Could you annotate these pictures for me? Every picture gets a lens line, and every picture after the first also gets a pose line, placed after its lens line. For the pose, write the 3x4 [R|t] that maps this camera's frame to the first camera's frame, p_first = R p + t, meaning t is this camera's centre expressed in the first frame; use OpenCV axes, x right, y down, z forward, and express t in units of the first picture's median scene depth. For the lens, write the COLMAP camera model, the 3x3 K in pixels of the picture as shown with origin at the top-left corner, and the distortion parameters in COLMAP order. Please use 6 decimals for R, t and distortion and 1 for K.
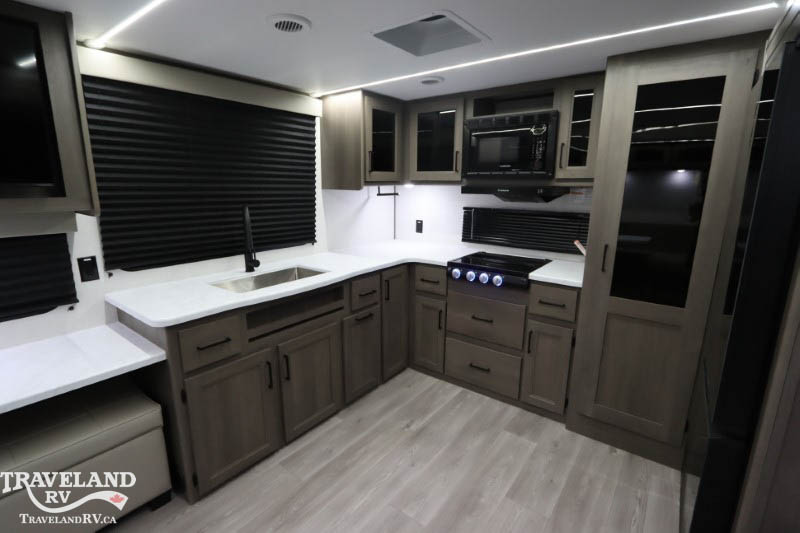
lens RADIAL K [[379.0, 0, 397.4], [0, 379.0, 266.5], [0, 0, 1]] dist [-0.017524, 0.001000]
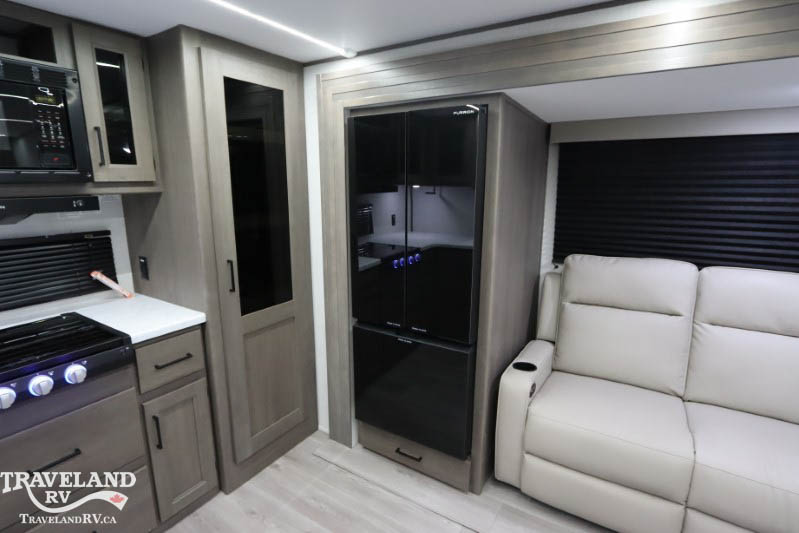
lens RADIAL K [[399.3, 0, 396.0], [0, 399.3, 266.3], [0, 0, 1]] dist [-0.013694, -0.003301]
pose [[-0.087801, -0.215778, 0.972487, -0.289893], [0.212691, 0.949683, 0.229921, -0.142839], [-0.973167, 0.227027, -0.037489, 0.559847]]
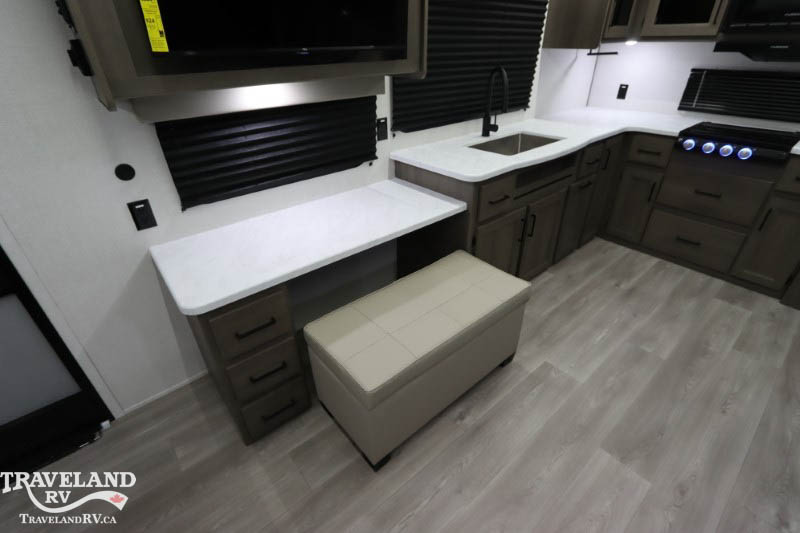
lens RADIAL K [[379.0, 0, 394.7], [0, 379.0, 266.1], [0, 0, 1]] dist [-0.017524, 0.001000]
pose [[0.975811, 0.091573, -0.198515, -0.393682], [-0.022455, 0.945227, 0.325641, 0.018767], [0.217462, -0.313306, 0.924419, -0.154245]]
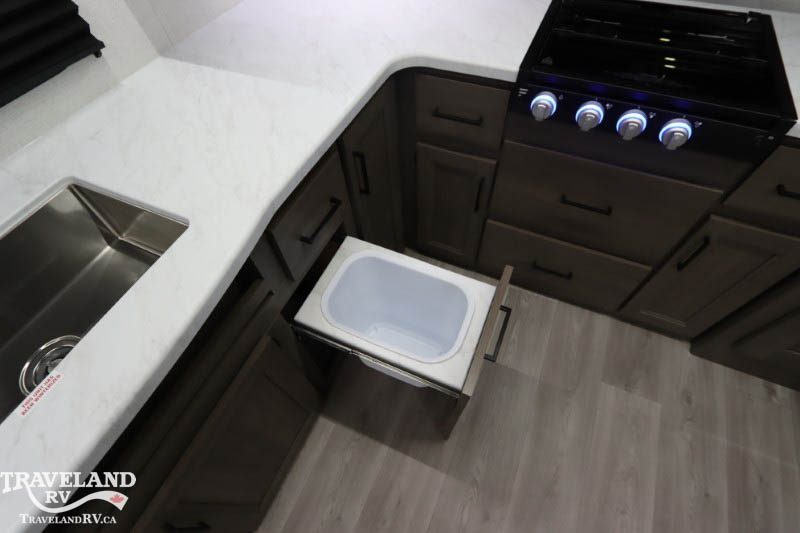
lens RADIAL K [[379.0, 0, 394.8], [0, 379.0, 266.4], [0, 0, 1]] dist [-0.017524, 0.001000]
pose [[0.971874, -0.218751, 0.087235, -0.054626], [0.099798, 0.718063, 0.688786, -0.148620], [-0.213313, -0.660707, 0.719697, 0.734042]]
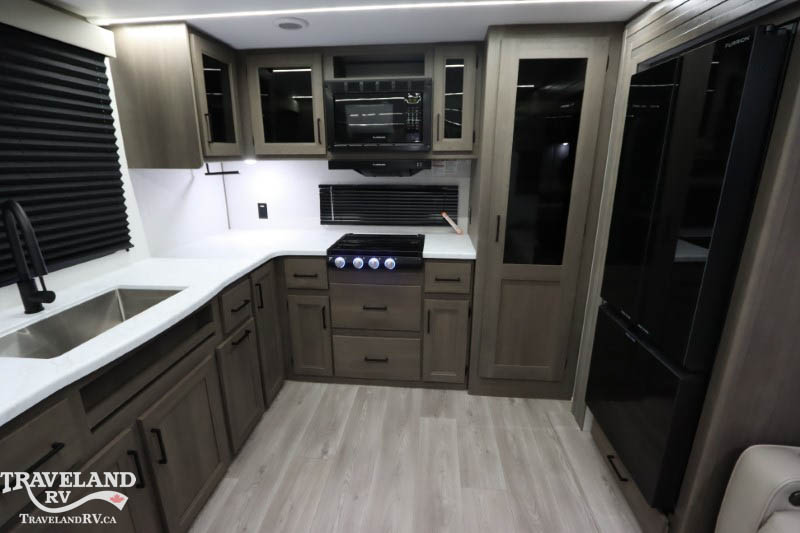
lens RADIAL K [[379.0, 0, 397.9], [0, 379.0, 266.2], [0, 0, 1]] dist [-0.017524, 0.001000]
pose [[0.847787, -0.153453, 0.507651, -0.192556], [0.121286, 0.987956, 0.096090, -0.044654], [-0.516282, -0.019893, 0.856188, 0.205759]]
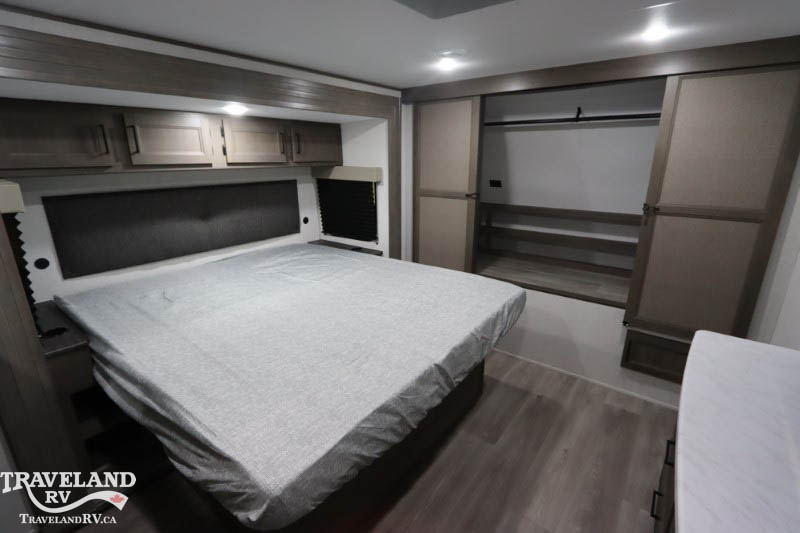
lens RADIAL K [[379.0, 0, 393.7], [0, 379.0, 265.0], [0, 0, 1]] dist [-0.017524, 0.001000]
pose [[-0.999987, -0.000371, 0.005030, 0.505846], [0.002126, 0.873357, 0.487077, -0.292062], [-0.004573, 0.487081, -0.873345, 1.118955]]
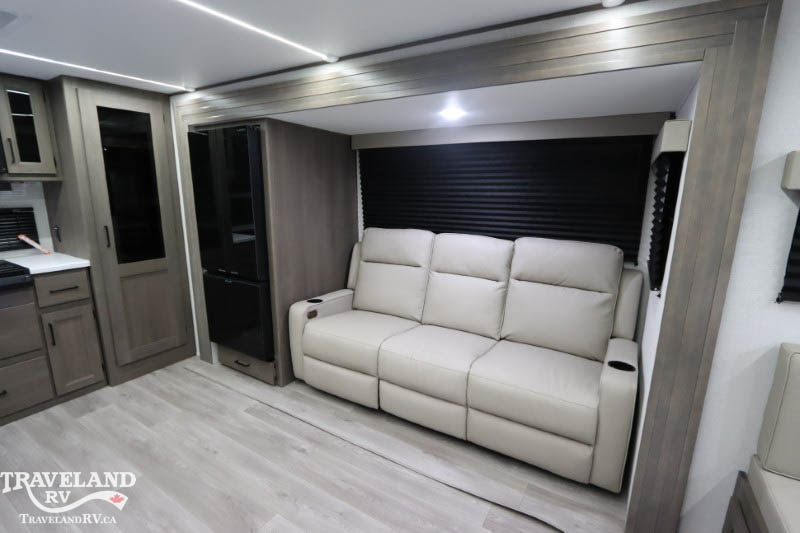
lens RADIAL K [[379.0, 0, 397.7], [0, 379.0, 266.8], [0, 0, 1]] dist [-0.017524, 0.001000]
pose [[-0.102392, -0.217285, 0.970723, -0.681533], [0.205750, 0.950124, 0.234376, -0.016881], [-0.973233, 0.223724, -0.052579, 0.106781]]
